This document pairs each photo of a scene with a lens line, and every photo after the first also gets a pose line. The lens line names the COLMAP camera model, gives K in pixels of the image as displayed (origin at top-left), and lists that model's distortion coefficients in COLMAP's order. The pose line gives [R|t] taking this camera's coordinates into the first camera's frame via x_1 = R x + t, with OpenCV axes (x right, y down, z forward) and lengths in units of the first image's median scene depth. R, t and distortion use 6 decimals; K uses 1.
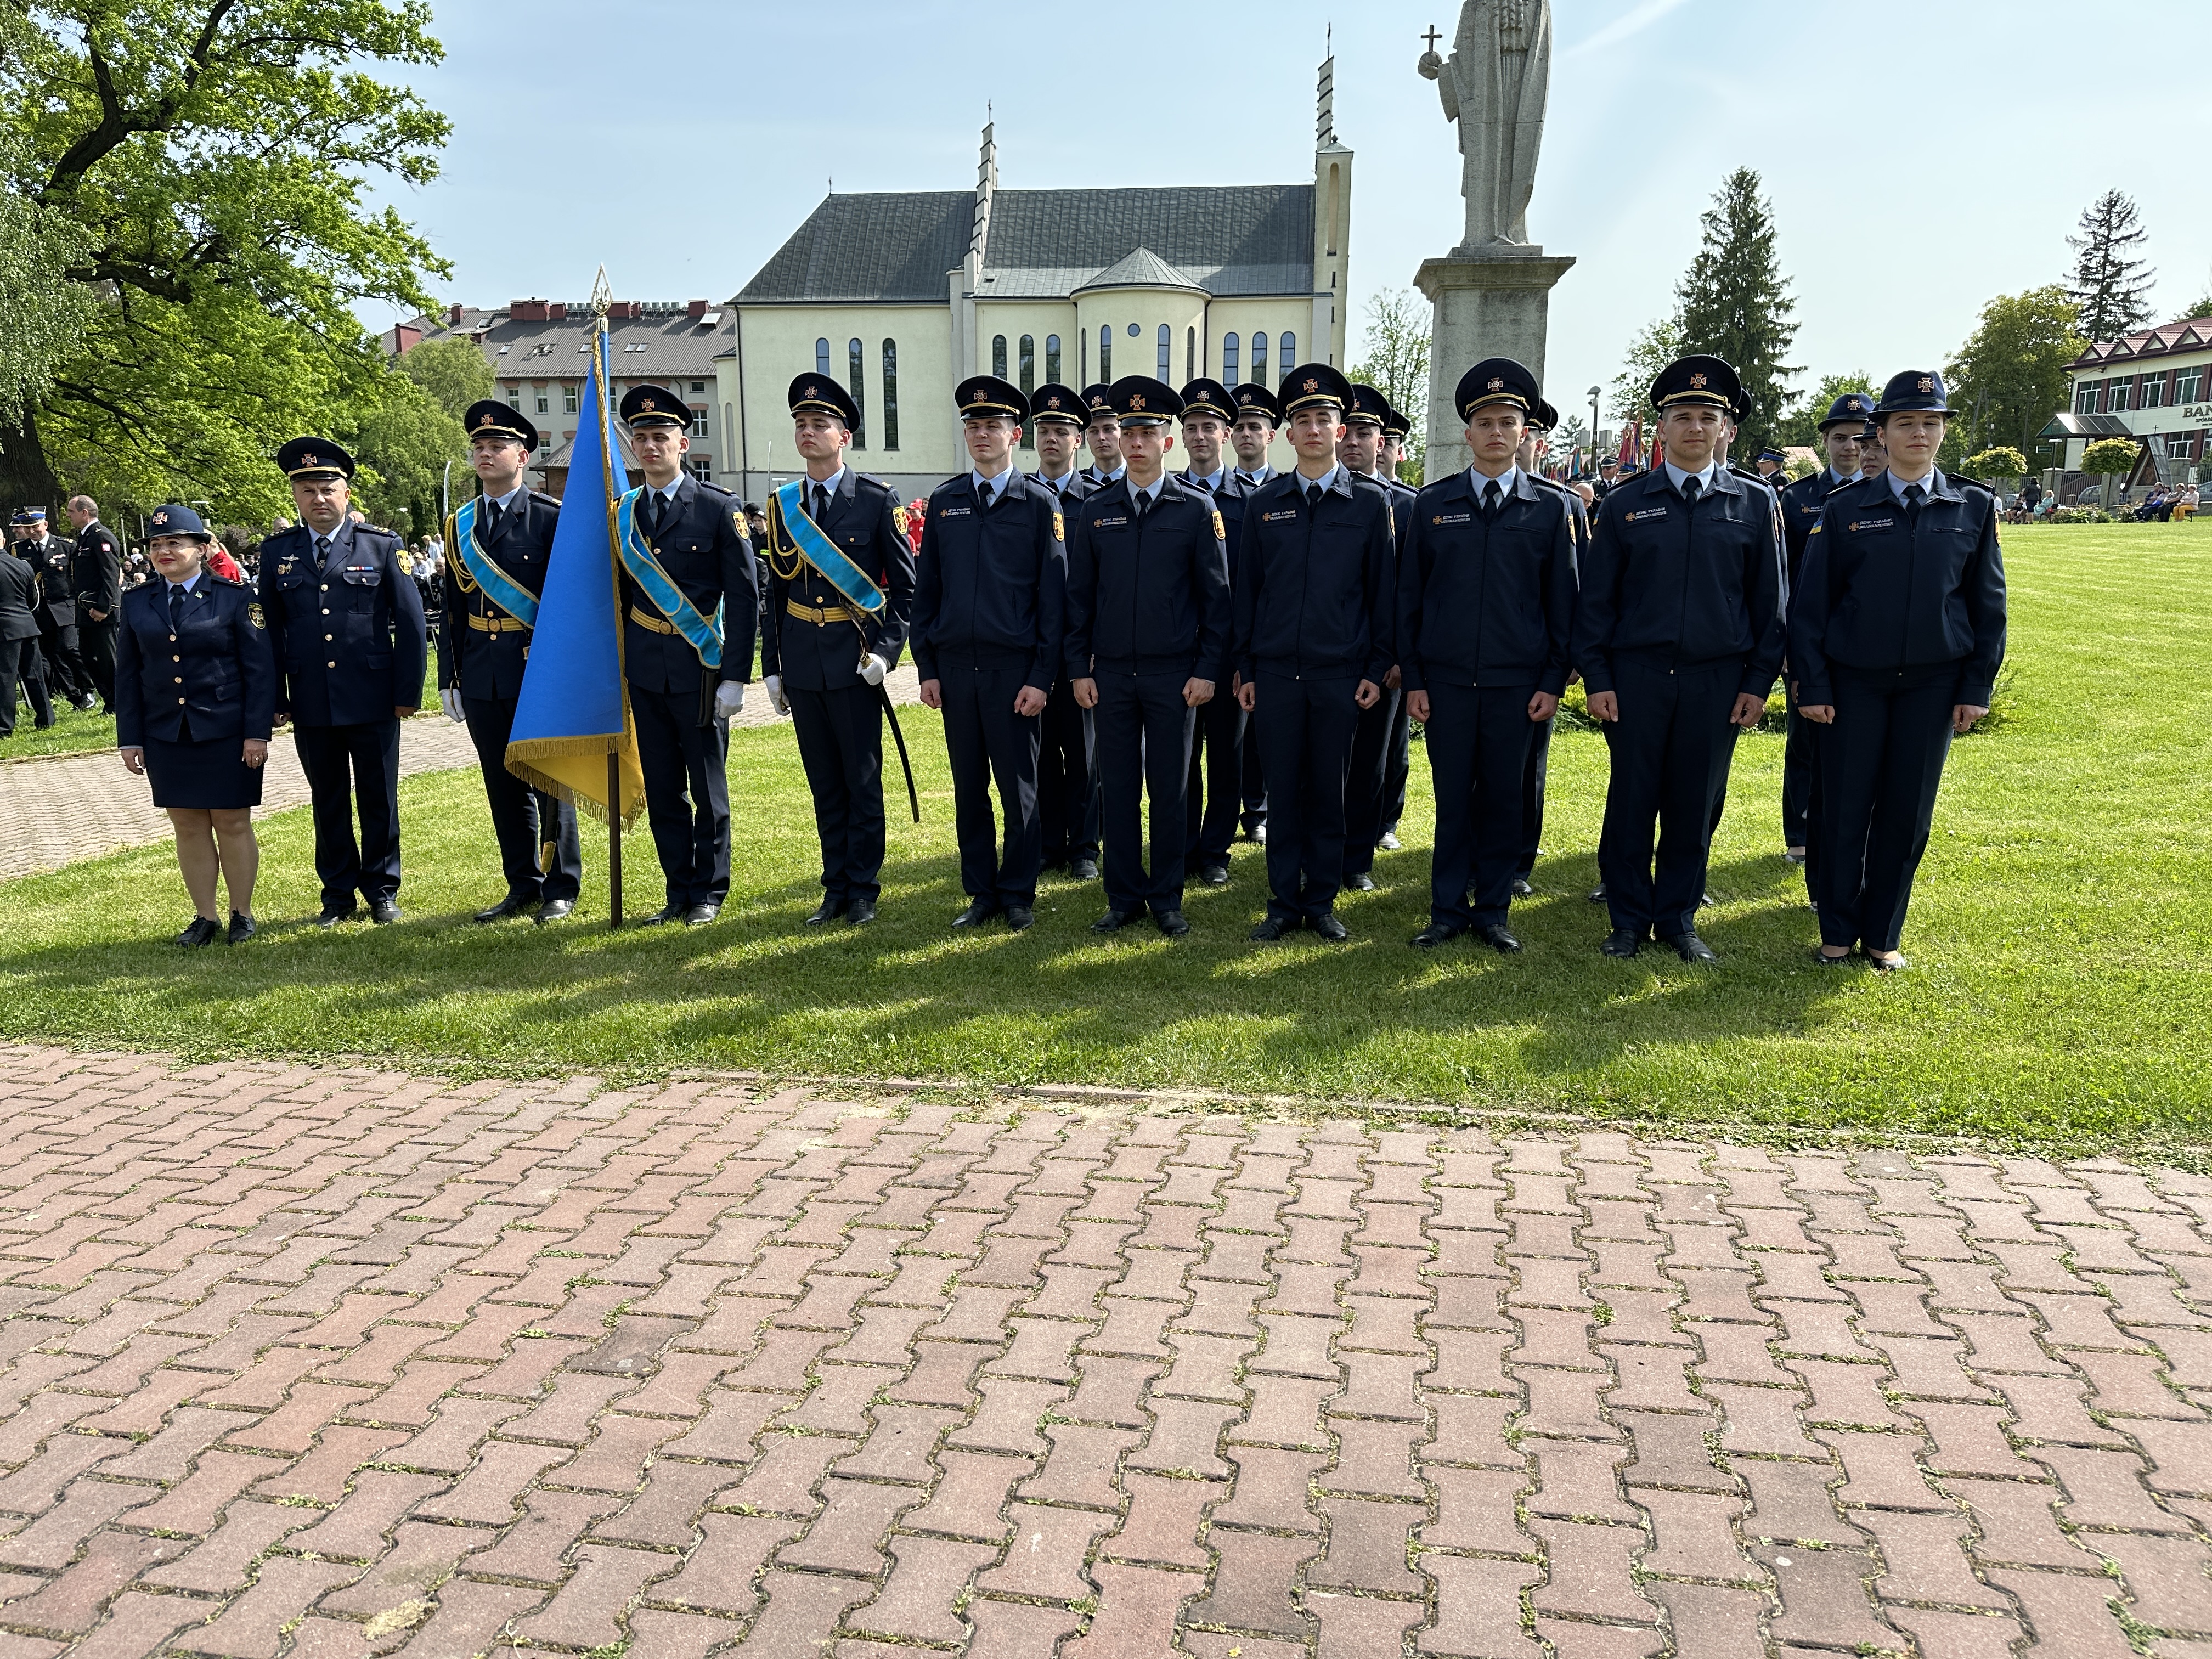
lens RADIAL K [[1537.9, 0, 1097.9], [0, 1537.9, 817.6], [0, 0, 1]] dist [0.078238, -0.069442]
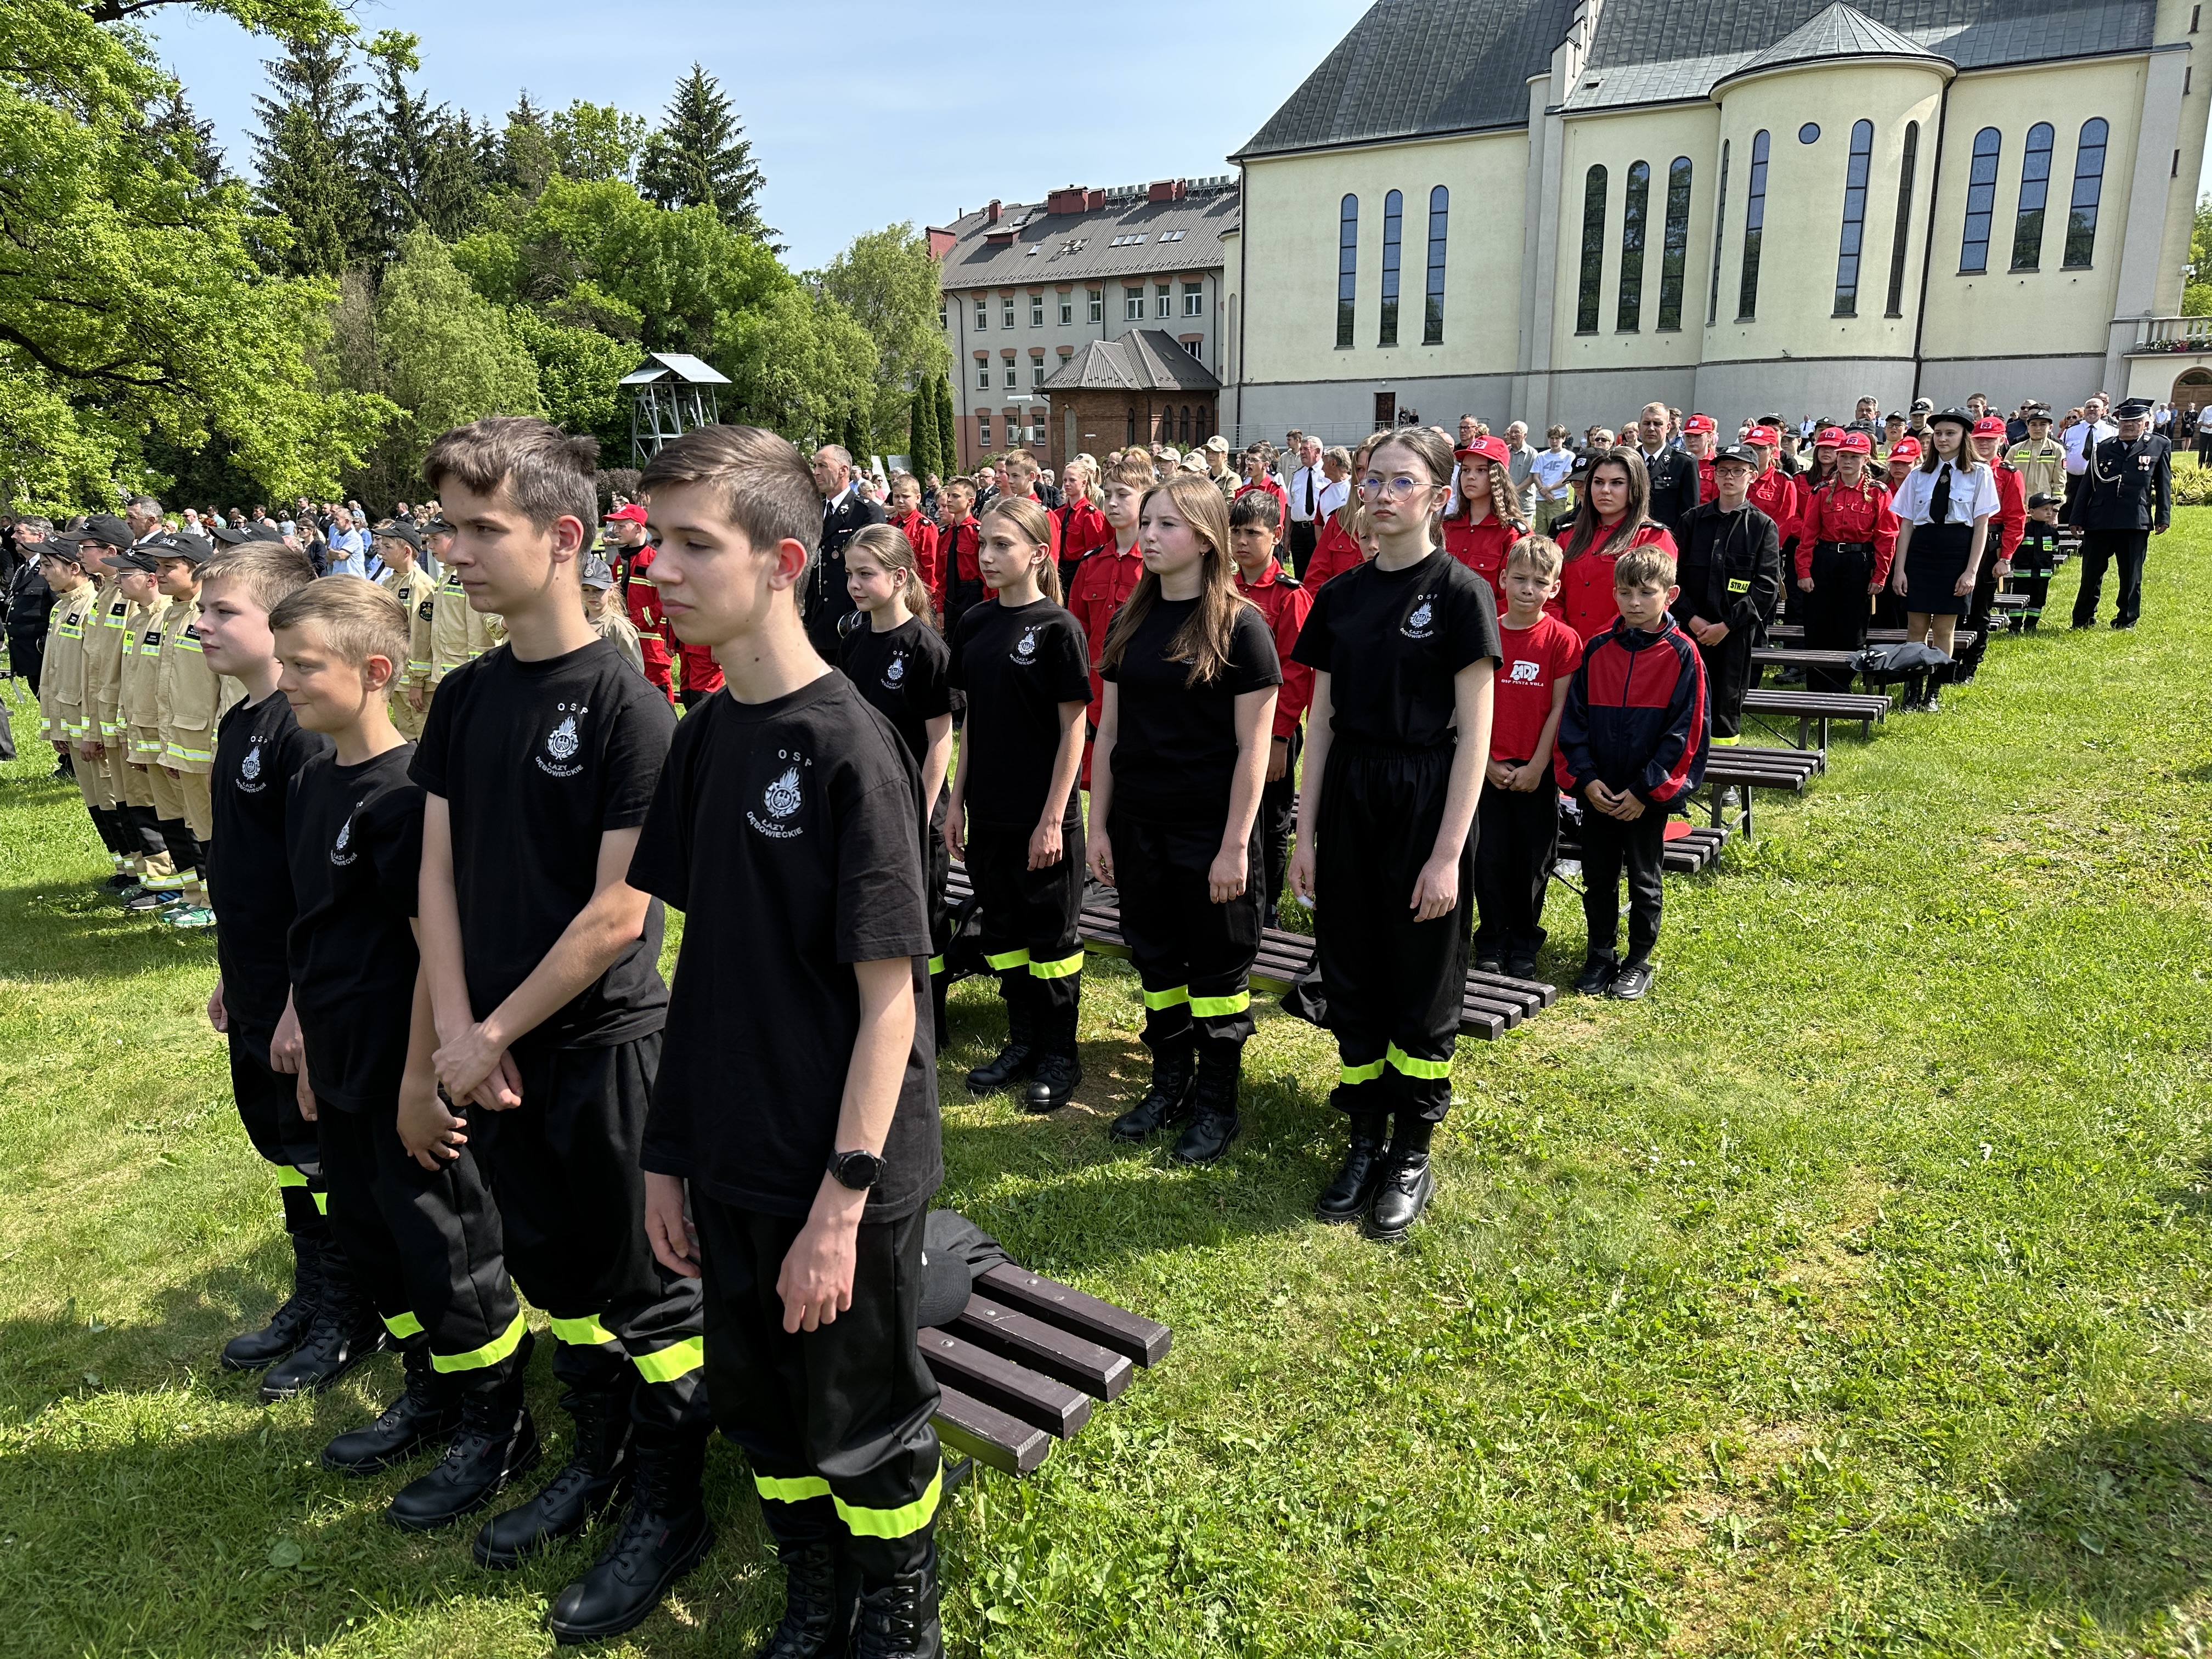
lens RADIAL K [[1617.9, 0, 1093.2], [0, 1617.9, 815.9], [0, 0, 1]] dist [0.046733, -0.043921]
pose [[0.916860, 0.073738, -0.392341, 0.033923], [-0.056579, 0.996875, 0.055136, -0.053033], [0.395180, -0.028353, 0.918166, 0.241124]]
